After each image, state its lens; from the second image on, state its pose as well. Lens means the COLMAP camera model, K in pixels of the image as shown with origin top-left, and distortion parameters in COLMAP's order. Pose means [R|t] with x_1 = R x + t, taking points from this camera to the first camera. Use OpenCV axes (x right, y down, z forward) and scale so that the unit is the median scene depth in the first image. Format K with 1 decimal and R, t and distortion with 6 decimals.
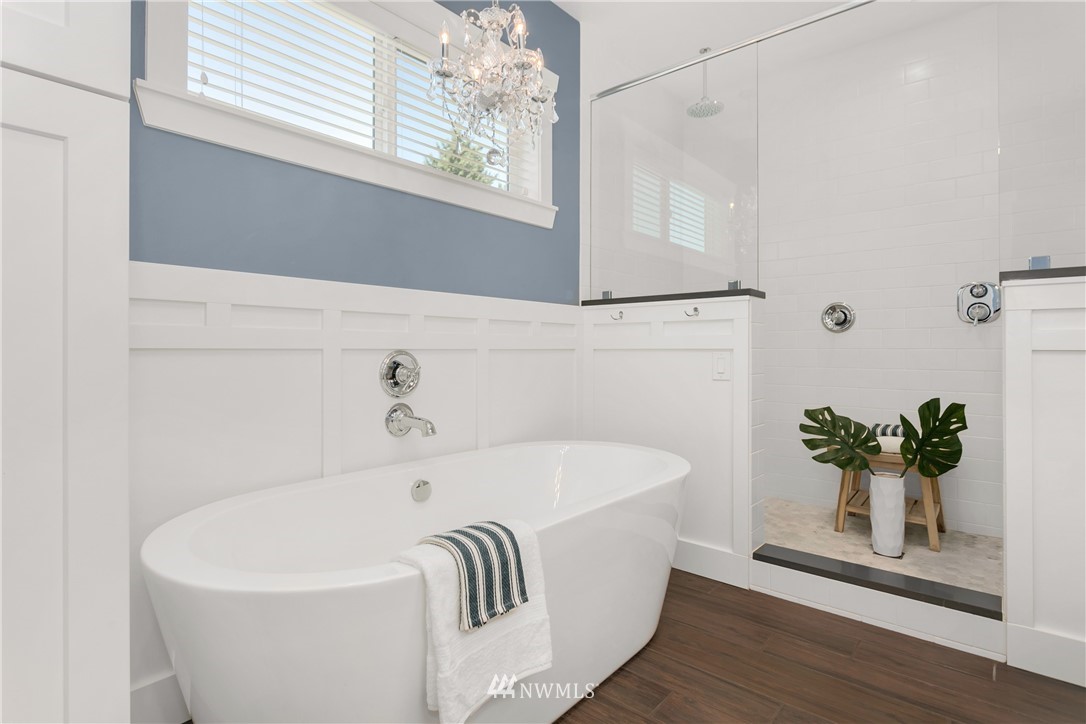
lens RADIAL K [[545.1, 0, 542.2], [0, 545.1, 349.4], [0, 0, 1]] dist [-0.002052, 0.000170]
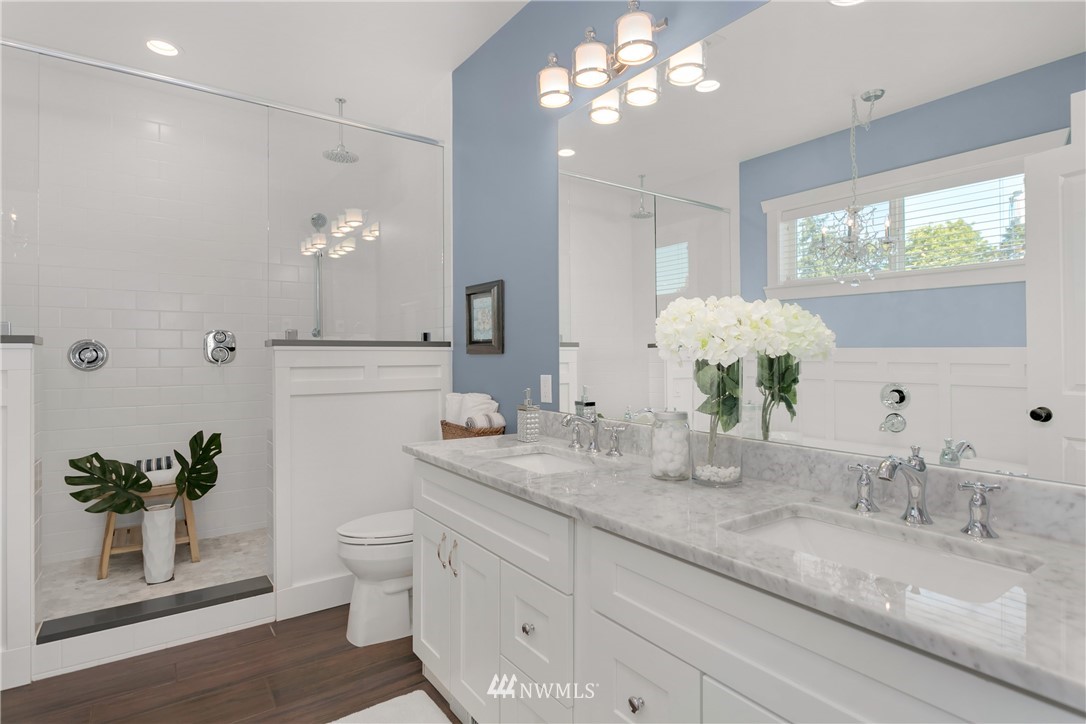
lens RADIAL K [[563.5, 0, 537.7], [0, 563.5, 354.3], [0, 0, 1]] dist [-0.002817, 0.000686]
pose [[0.239700, -0.002316, 0.970844, -0.269233], [0.000094, 0.999997, 0.002363, -0.075986], [-0.970847, -0.000475, 0.239699, 0.004750]]
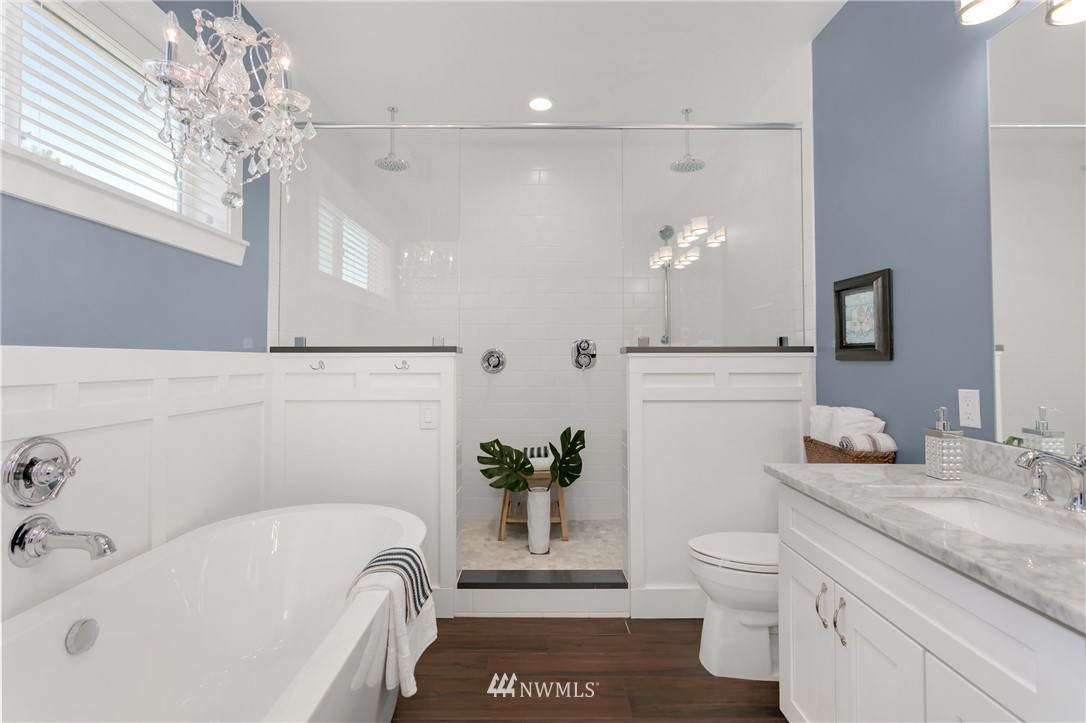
lens RADIAL K [[514.8, 0, 530.1], [0, 514.8, 350.1], [0, 0, 1]] dist [-0.001419, -0.000319]
pose [[0.760446, 0.009121, 0.649337, -0.171569], [0.001605, 0.999872, -0.015925, -0.078724], [-0.649399, 0.013152, 0.760334, 0.089149]]
